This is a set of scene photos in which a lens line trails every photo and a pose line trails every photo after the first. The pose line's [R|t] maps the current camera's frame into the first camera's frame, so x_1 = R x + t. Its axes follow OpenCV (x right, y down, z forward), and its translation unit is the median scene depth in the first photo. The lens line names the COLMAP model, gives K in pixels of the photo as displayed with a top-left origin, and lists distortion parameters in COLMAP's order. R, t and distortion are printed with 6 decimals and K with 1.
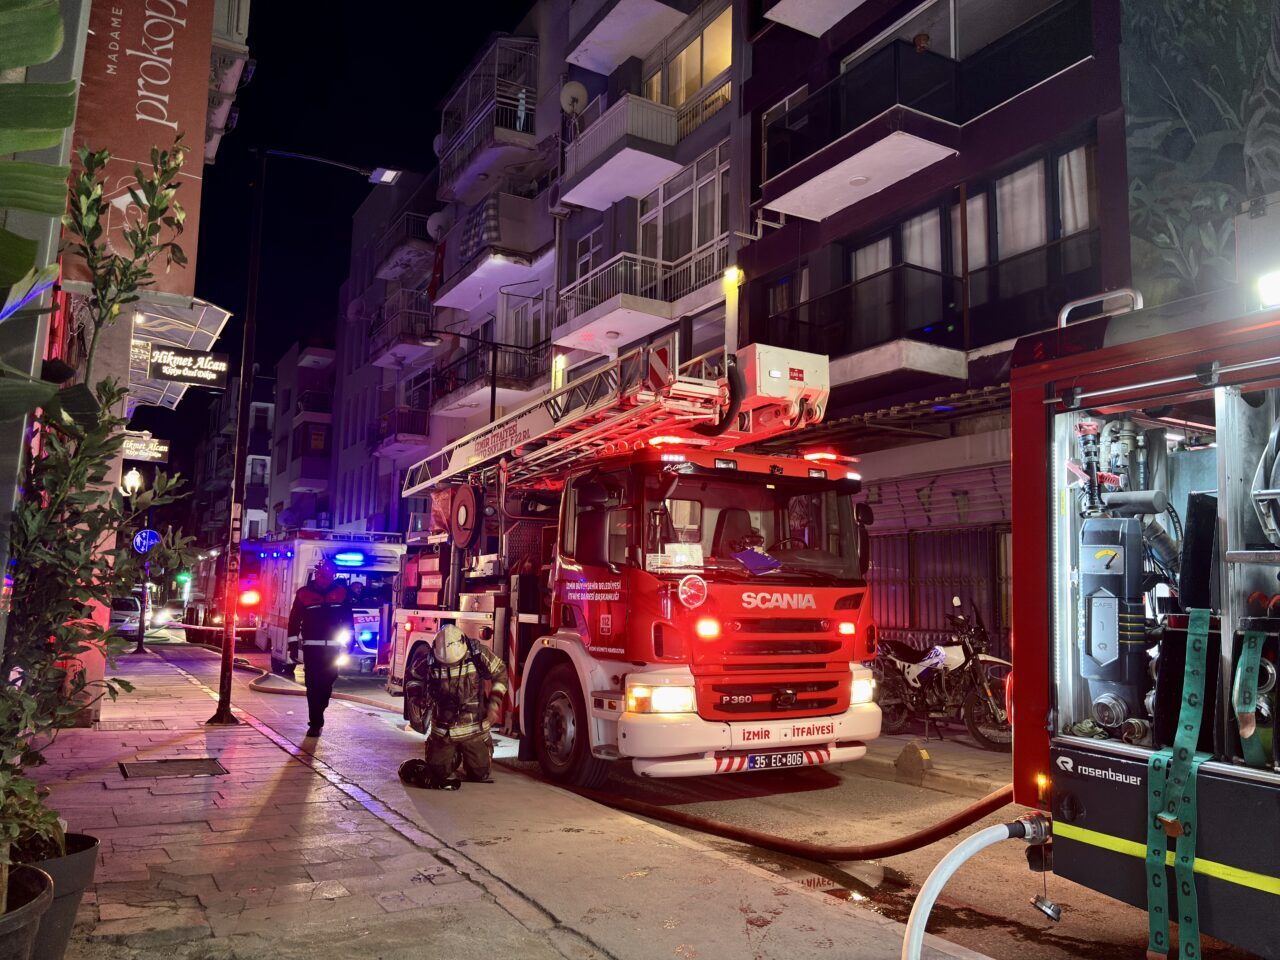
lens RADIAL K [[1003.7, 0, 640.0], [0, 1003.7, 480.0], [0, 0, 1]] dist [0.002511, 0.002479]
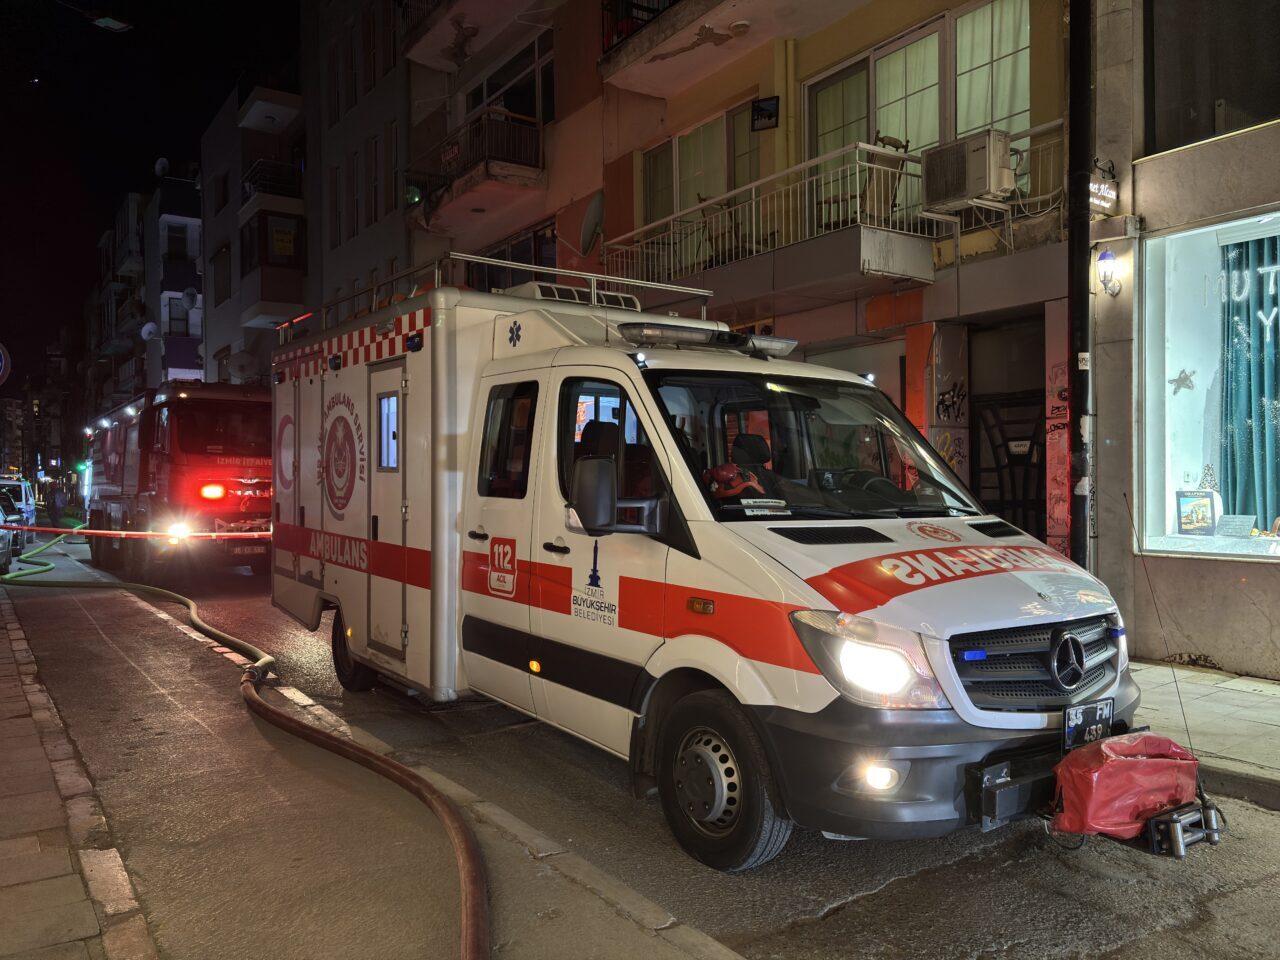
lens RADIAL K [[970.5, 0, 640.0], [0, 970.5, 480.0], [0, 0, 1]] dist [0.037529, 0.002297]
pose [[0.995761, -0.031698, 0.086346, -0.147006], [0.021134, 0.992473, 0.120629, 0.038655], [-0.089520, -0.118293, 0.988935, 0.333015]]
